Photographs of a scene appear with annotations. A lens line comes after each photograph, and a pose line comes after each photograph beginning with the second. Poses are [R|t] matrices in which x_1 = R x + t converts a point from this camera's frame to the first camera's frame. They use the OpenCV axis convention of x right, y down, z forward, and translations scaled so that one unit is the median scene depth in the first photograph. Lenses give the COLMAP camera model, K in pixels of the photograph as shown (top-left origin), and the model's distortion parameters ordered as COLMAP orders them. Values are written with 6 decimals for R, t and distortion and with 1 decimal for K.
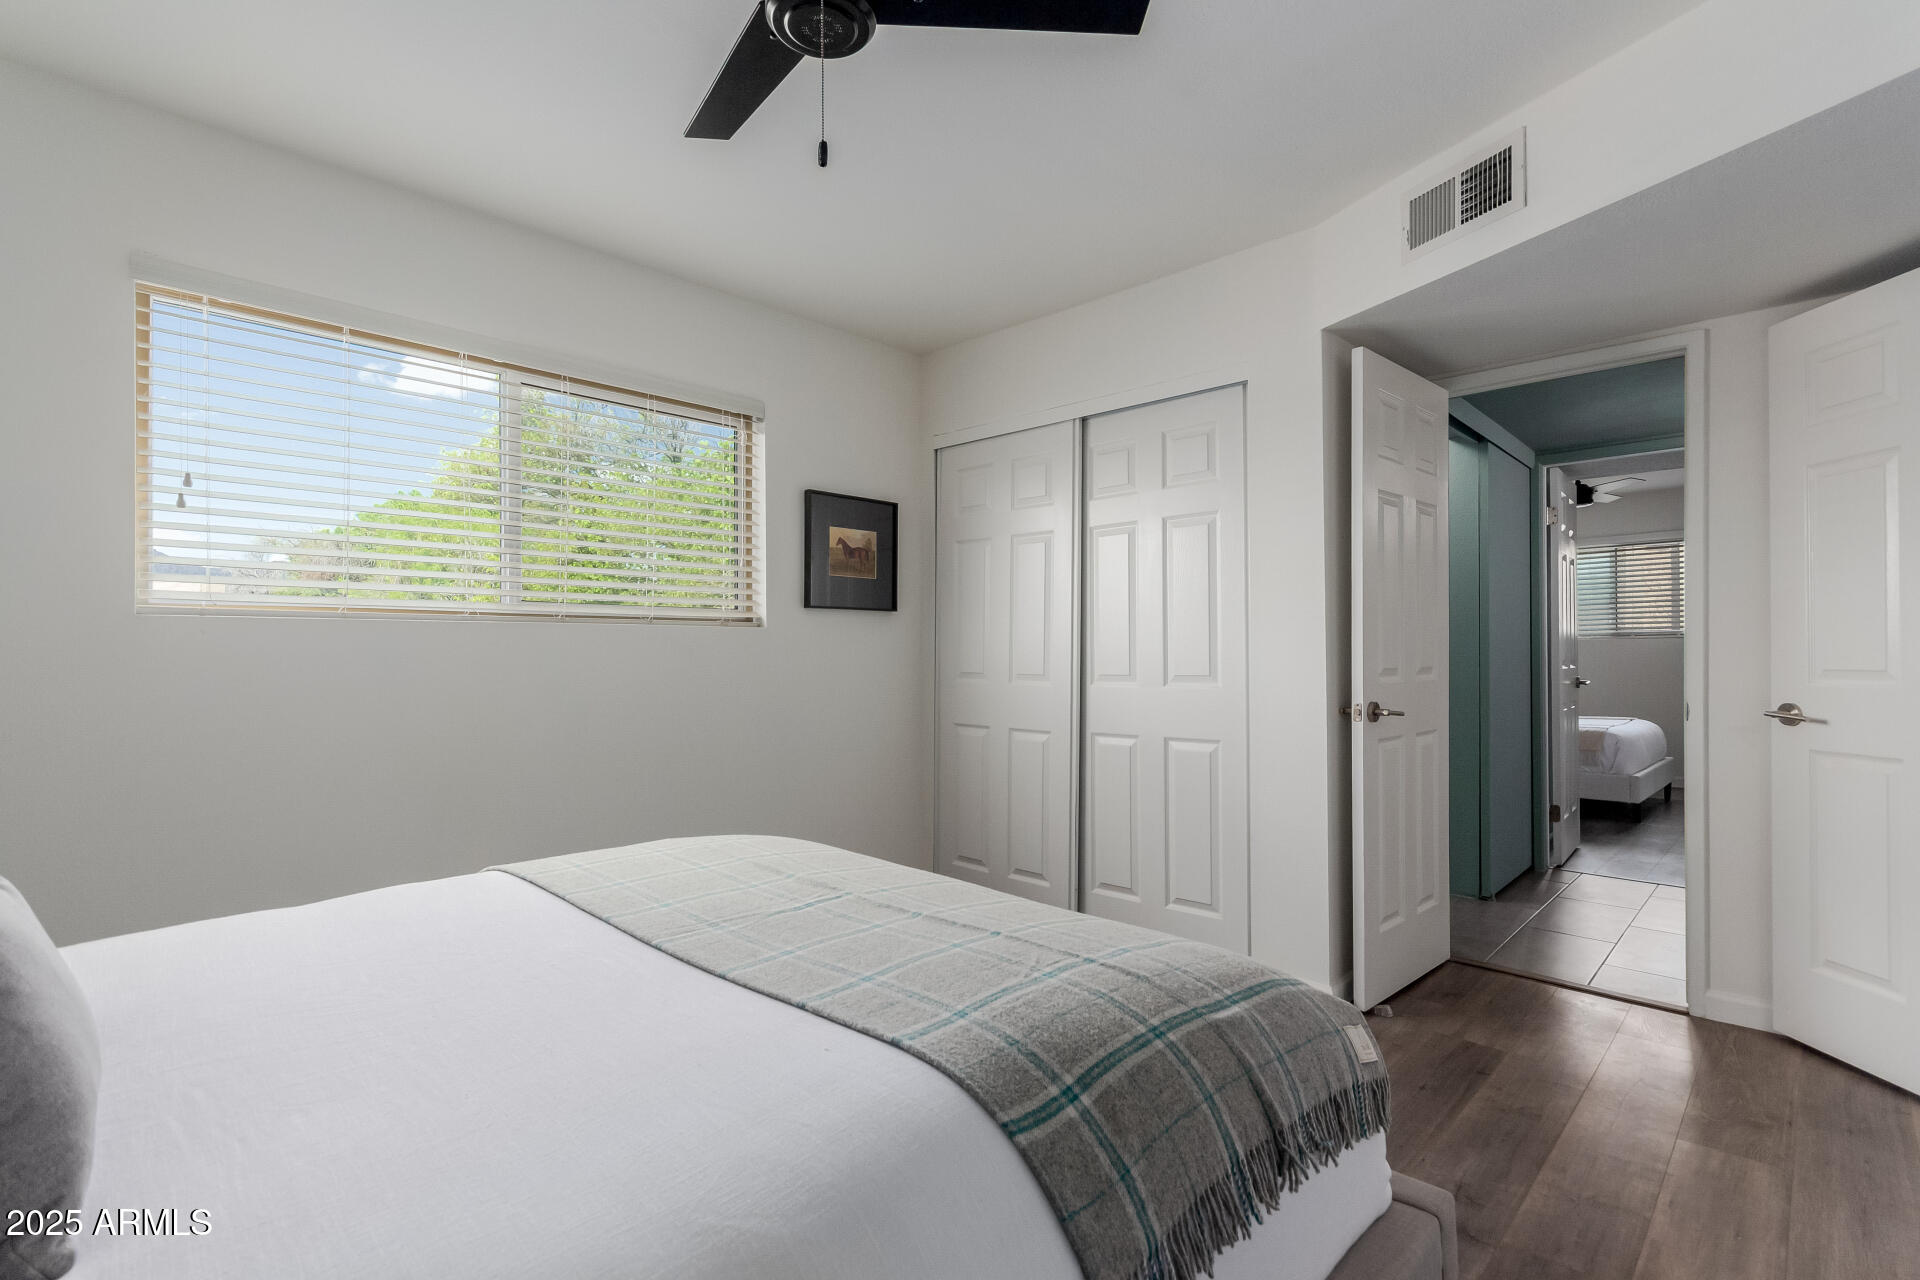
lens RADIAL K [[853.0, 0, 961.2], [0, 853.0, 649.4], [0, 0, 1]] dist [-0.003576, -0.000606]
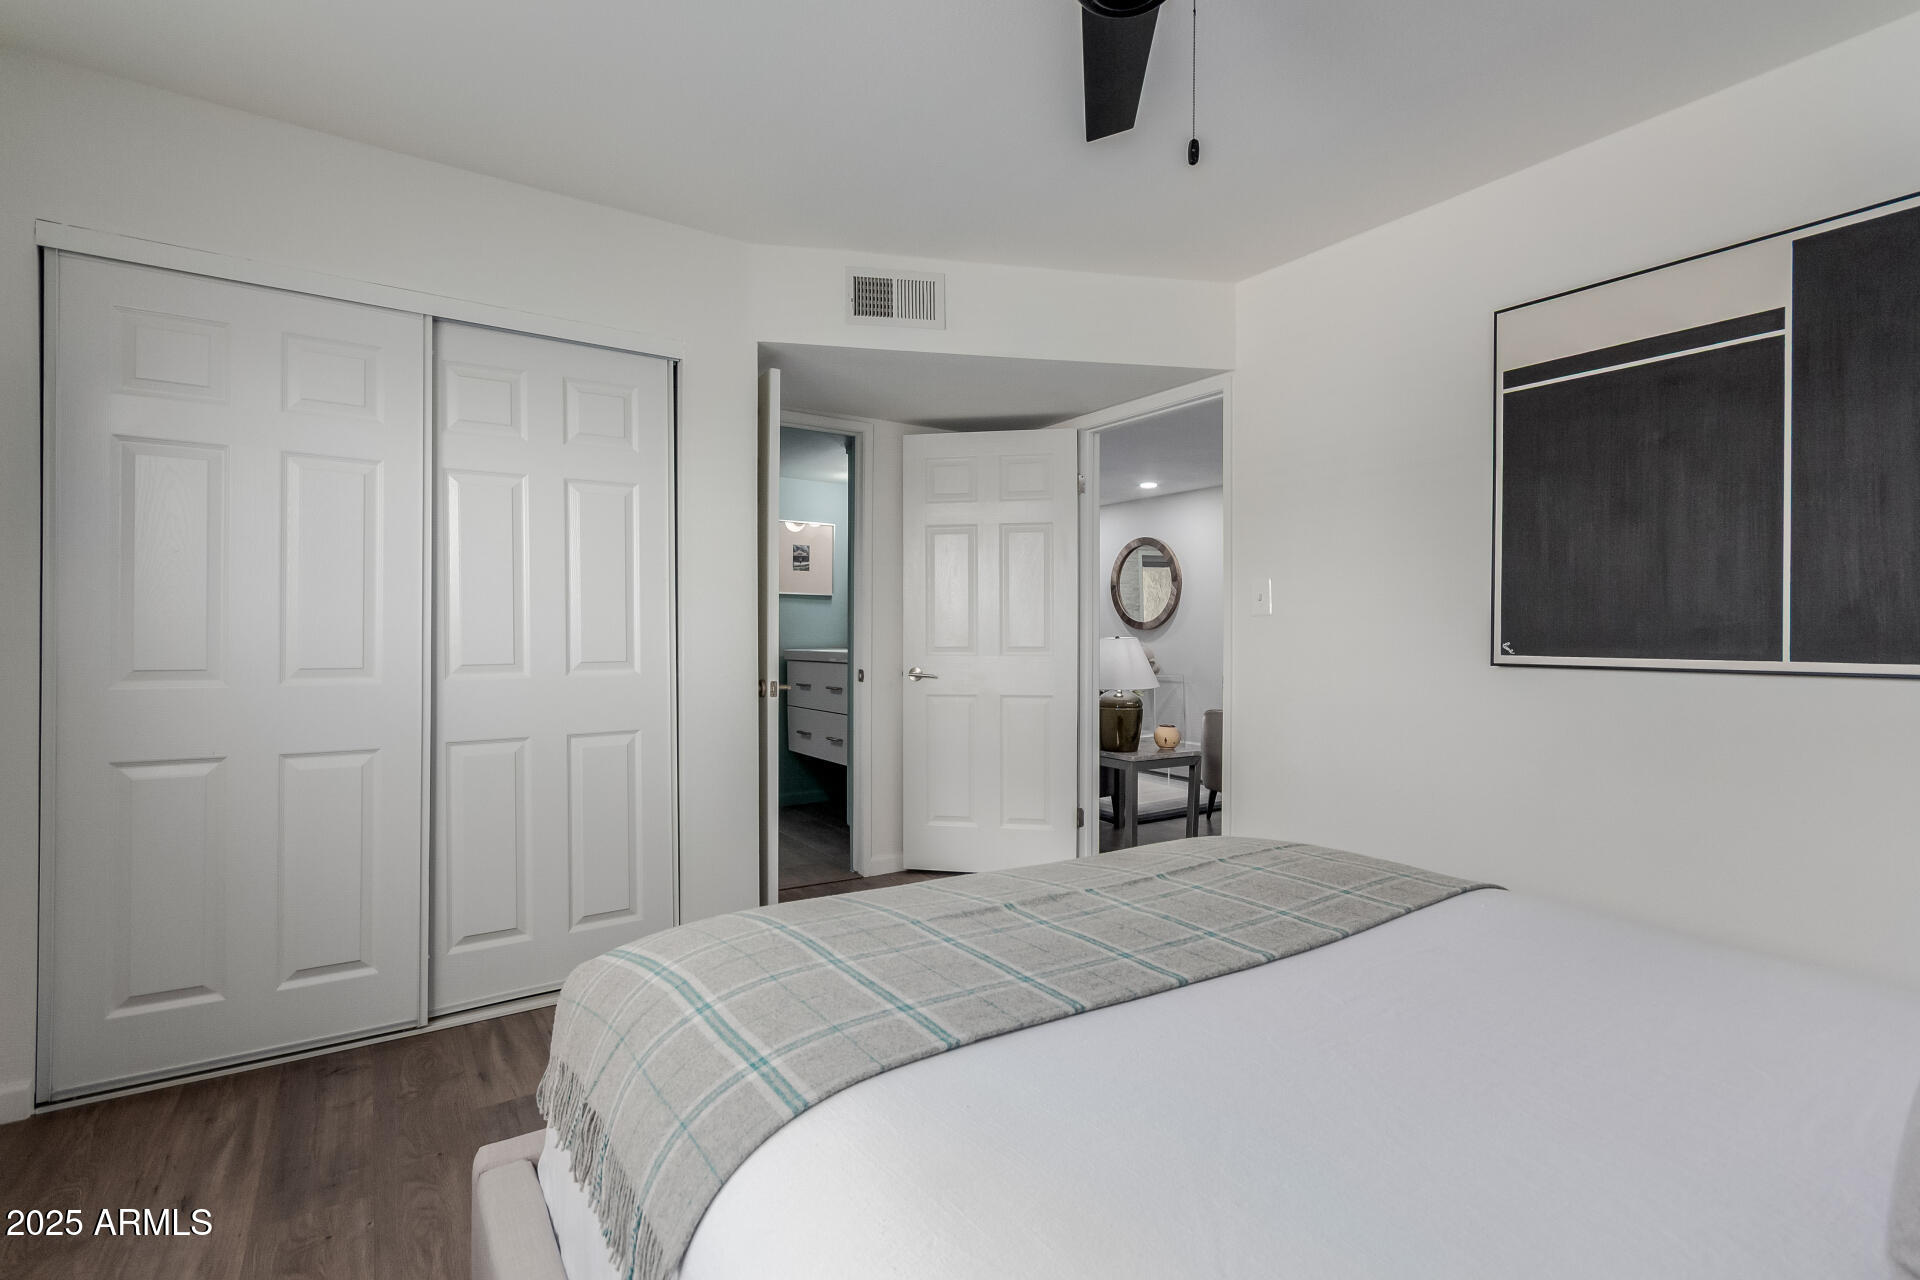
lens RADIAL K [[853.0, 0, 953.9], [0, 853.0, 639.3], [0, 0, 1]] dist [-0.003576, -0.000606]
pose [[0.257697, -0.002487, 0.966223, -0.567272], [-0.006649, 0.999968, 0.004347, 0.000308], [-0.966203, -0.007545, 0.257672, 0.466048]]
